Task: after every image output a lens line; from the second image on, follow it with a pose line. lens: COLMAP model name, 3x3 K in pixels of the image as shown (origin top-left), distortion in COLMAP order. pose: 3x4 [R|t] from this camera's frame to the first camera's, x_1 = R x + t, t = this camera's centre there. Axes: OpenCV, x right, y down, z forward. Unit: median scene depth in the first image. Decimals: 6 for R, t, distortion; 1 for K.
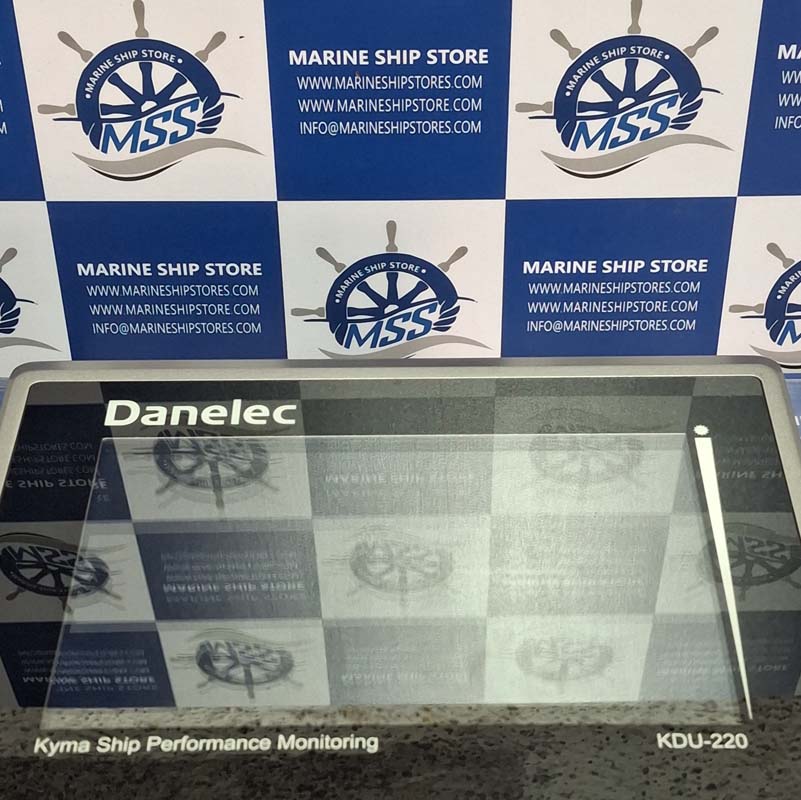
lens RADIAL K [[1502.6, 0, 412.3], [0, 1502.6, 426.7], [0, 0, 1]] dist [0.154278, 0.000000]
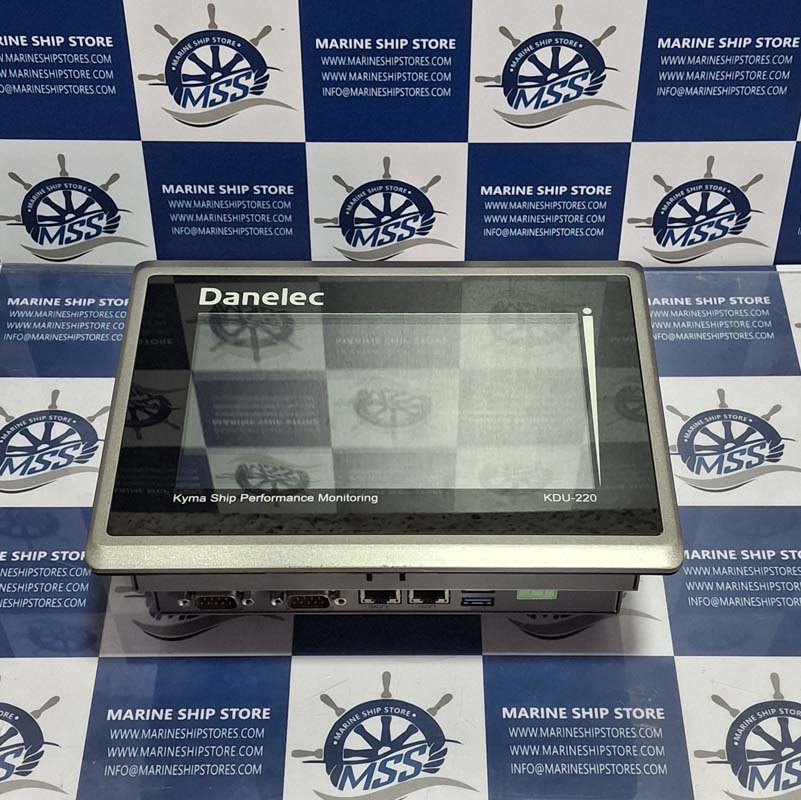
lens RADIAL K [[1502.6, 0, 414.5], [0, 1502.6, 427.5], [0, 0, 1]] dist [0.154278, 0.000000]
pose [[0.999941, 0.007329, 0.008006, 0.002536], [-0.008037, 0.995705, 0.092236, -0.015294], [-0.007295, -0.092295, 0.995705, -0.417201]]
